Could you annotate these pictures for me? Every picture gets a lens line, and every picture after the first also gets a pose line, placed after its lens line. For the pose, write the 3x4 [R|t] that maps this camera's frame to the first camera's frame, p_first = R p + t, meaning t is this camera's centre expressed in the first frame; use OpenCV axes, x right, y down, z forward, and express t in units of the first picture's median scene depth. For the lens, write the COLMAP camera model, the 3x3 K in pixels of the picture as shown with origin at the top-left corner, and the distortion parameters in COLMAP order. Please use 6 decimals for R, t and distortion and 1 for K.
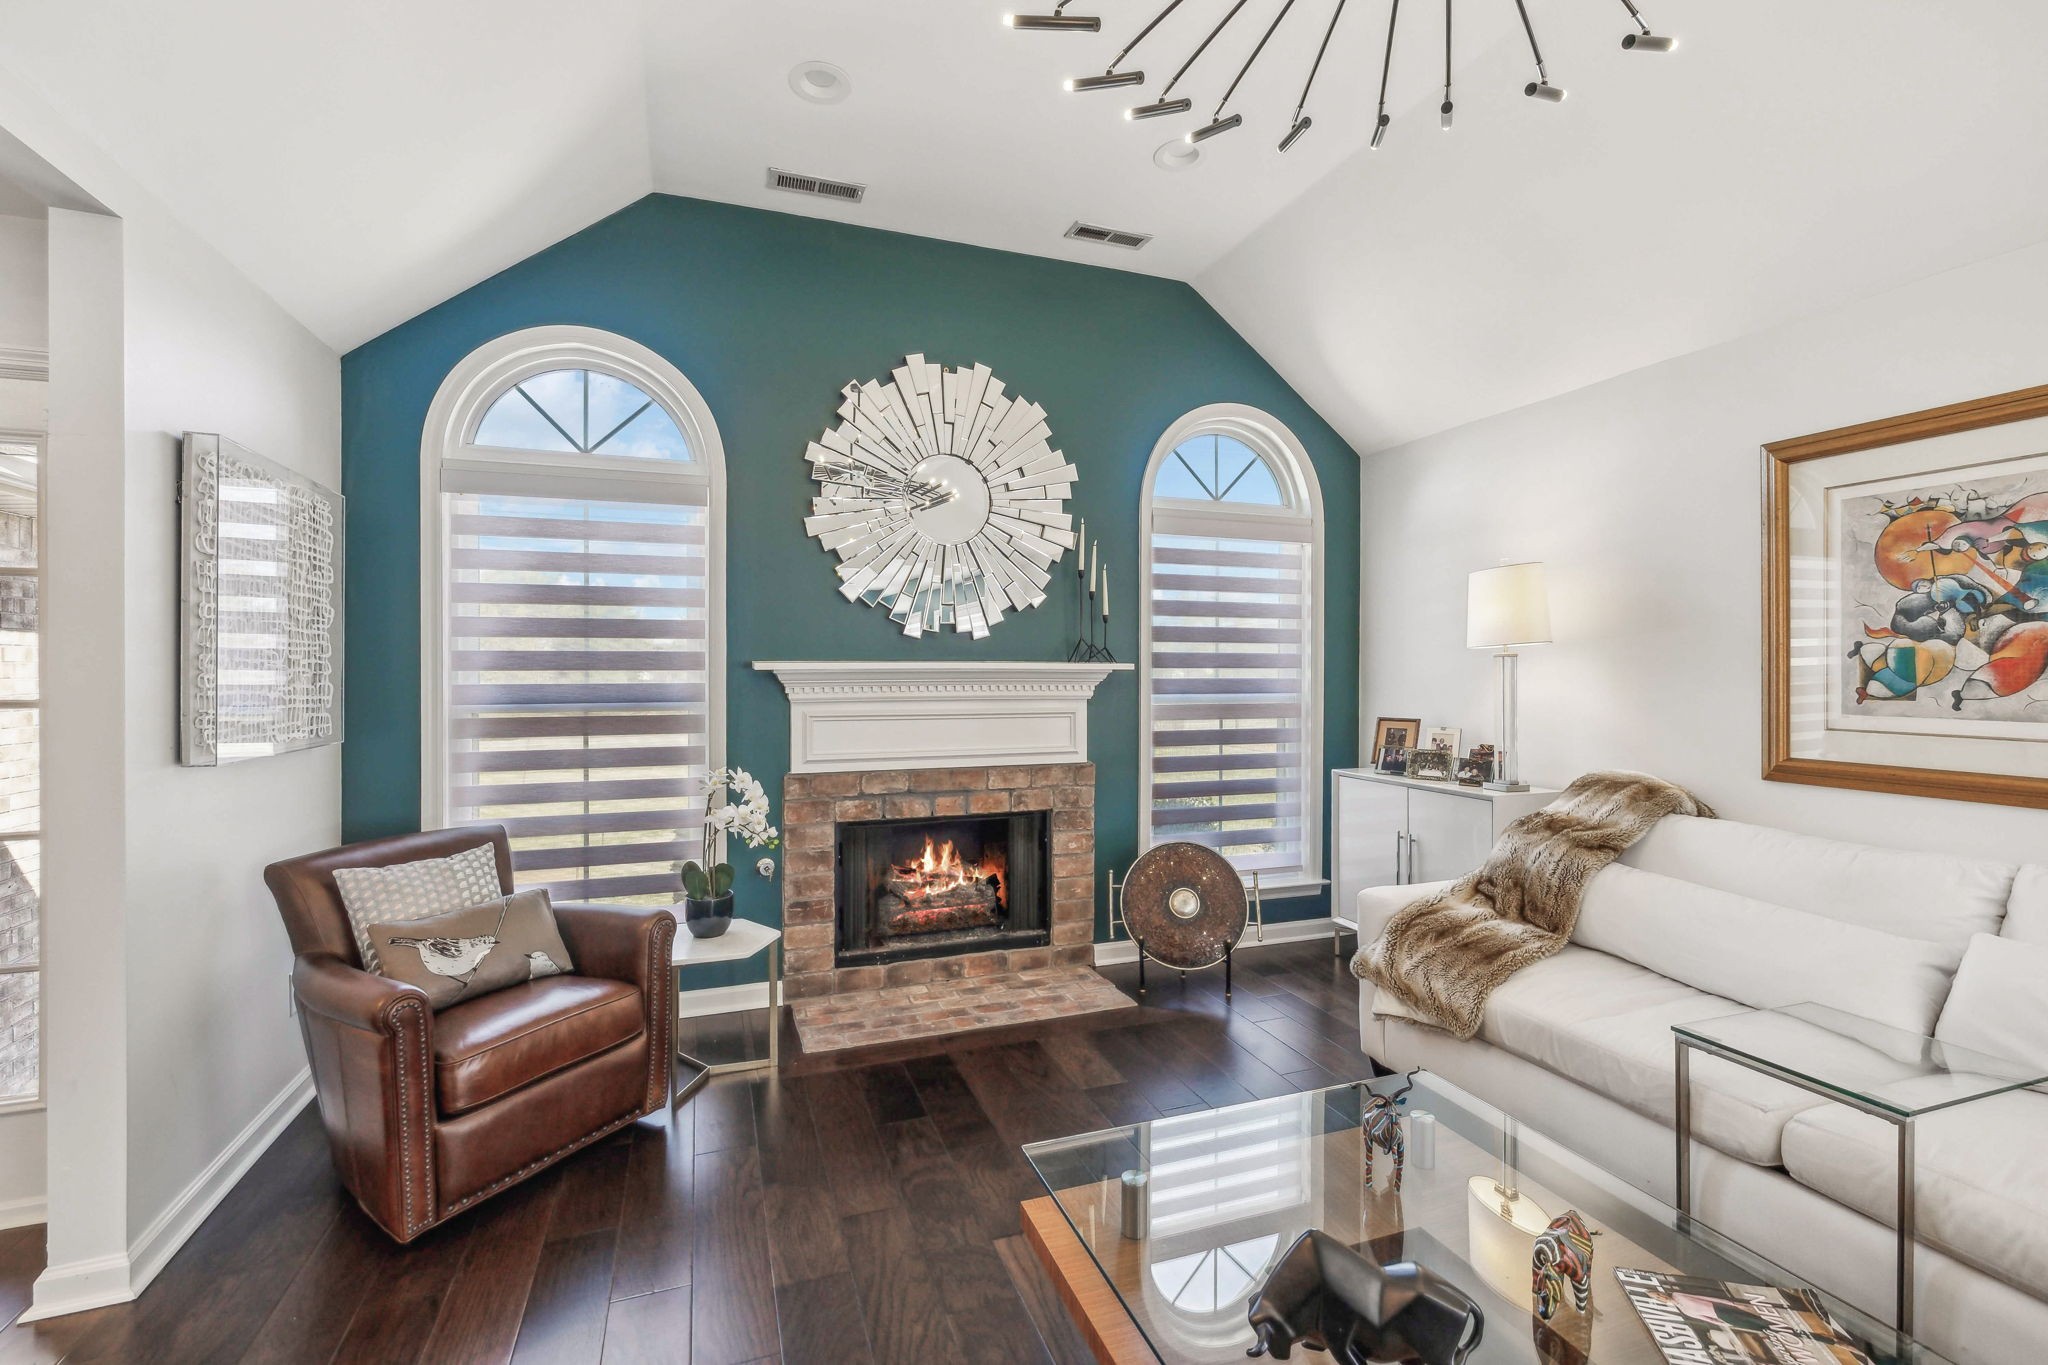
lens RADIAL K [[883.4, 0, 1019.4], [0, 883.4, 671.0], [0, 0, 1]] dist [-0.001617, 0.000155]
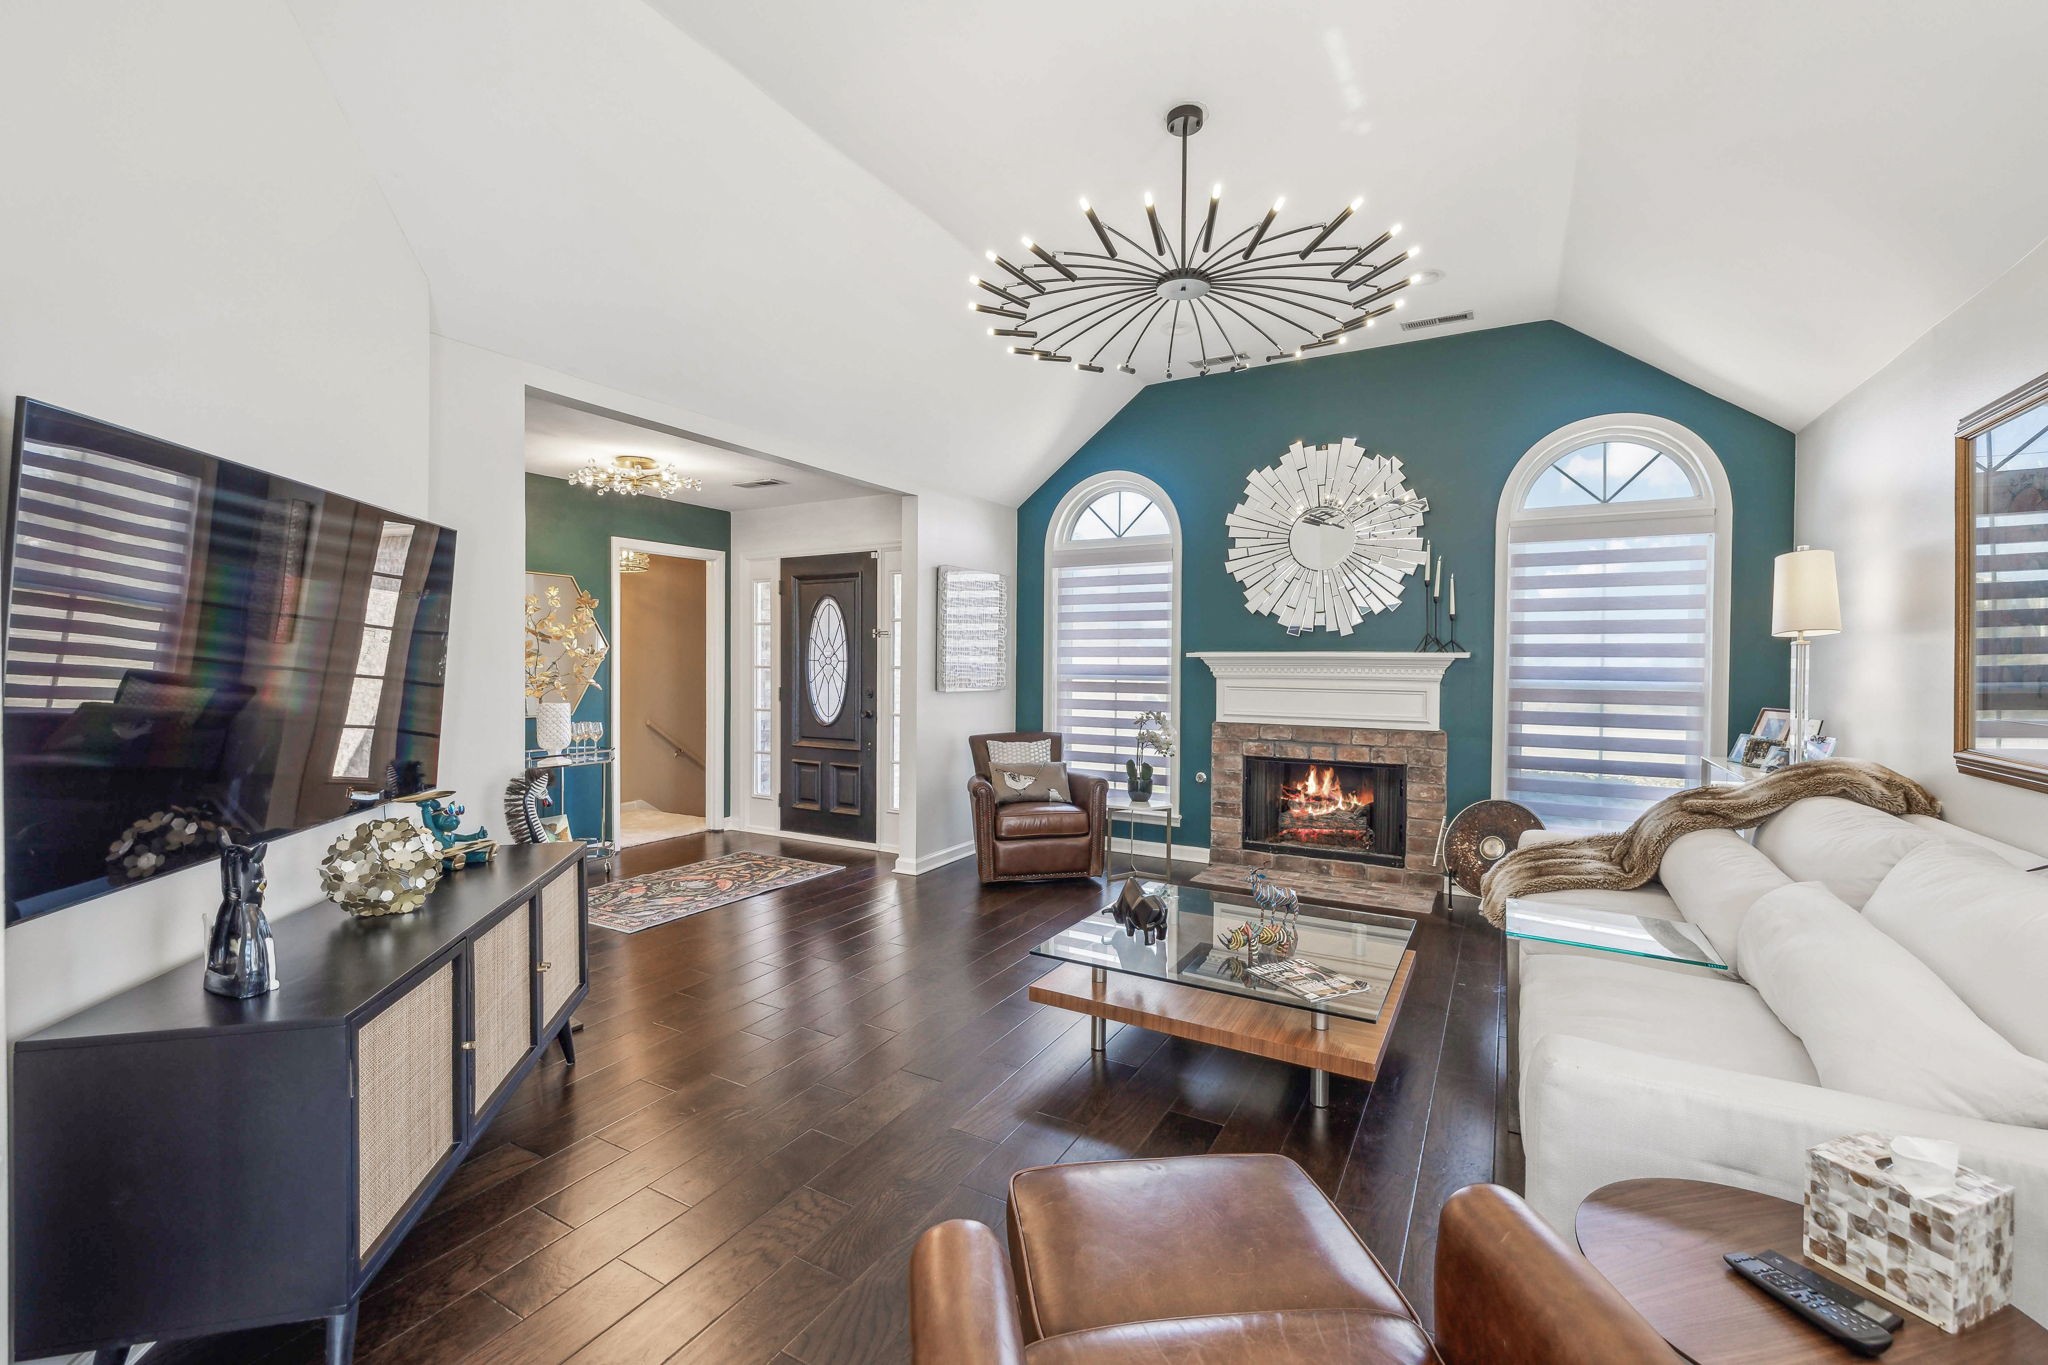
lens RADIAL K [[850.8, 0, 1025.5], [0, 850.8, 676.3], [0, 0, 1]] dist [0.004838, 0.000309]
pose [[0.654269, 0.017960, -0.756049, 0.651749], [-0.009187, 0.999833, 0.015800, 0.011483], [0.756206, -0.003392, 0.654325, -0.265220]]
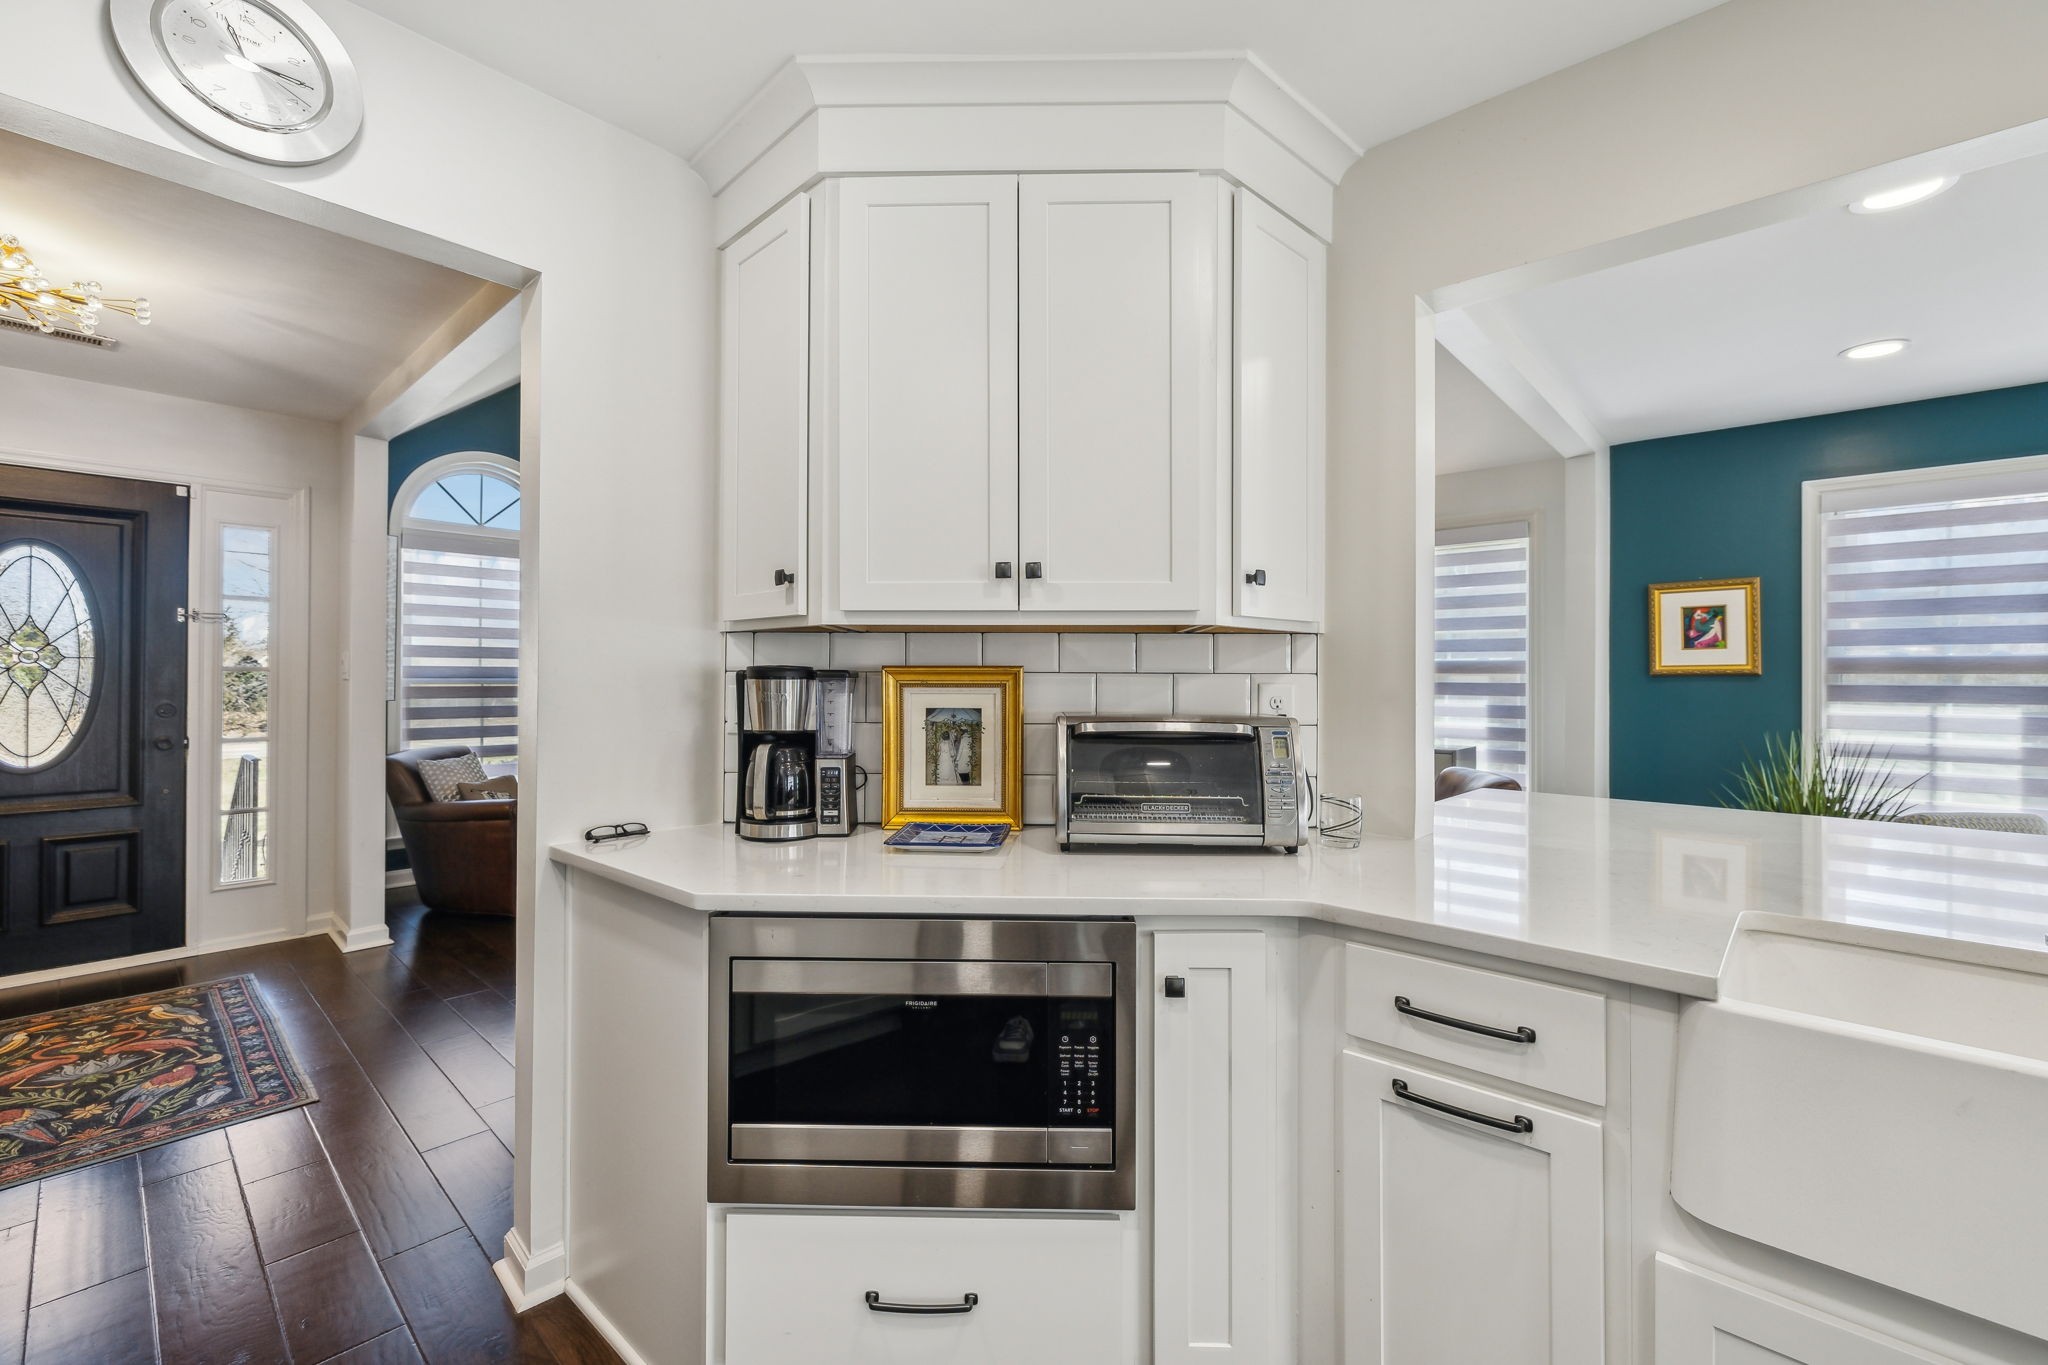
lens RADIAL K [[850.8, 0, 1019.0], [0, 850.8, 673.4], [0, 0, 1]] dist [0.004838, 0.000309]
pose [[0.883602, 0.006609, 0.468193, -0.293350], [-0.004296, 0.999973, -0.006009, 0.029074], [-0.468220, 0.003298, 0.883606, -0.770284]]
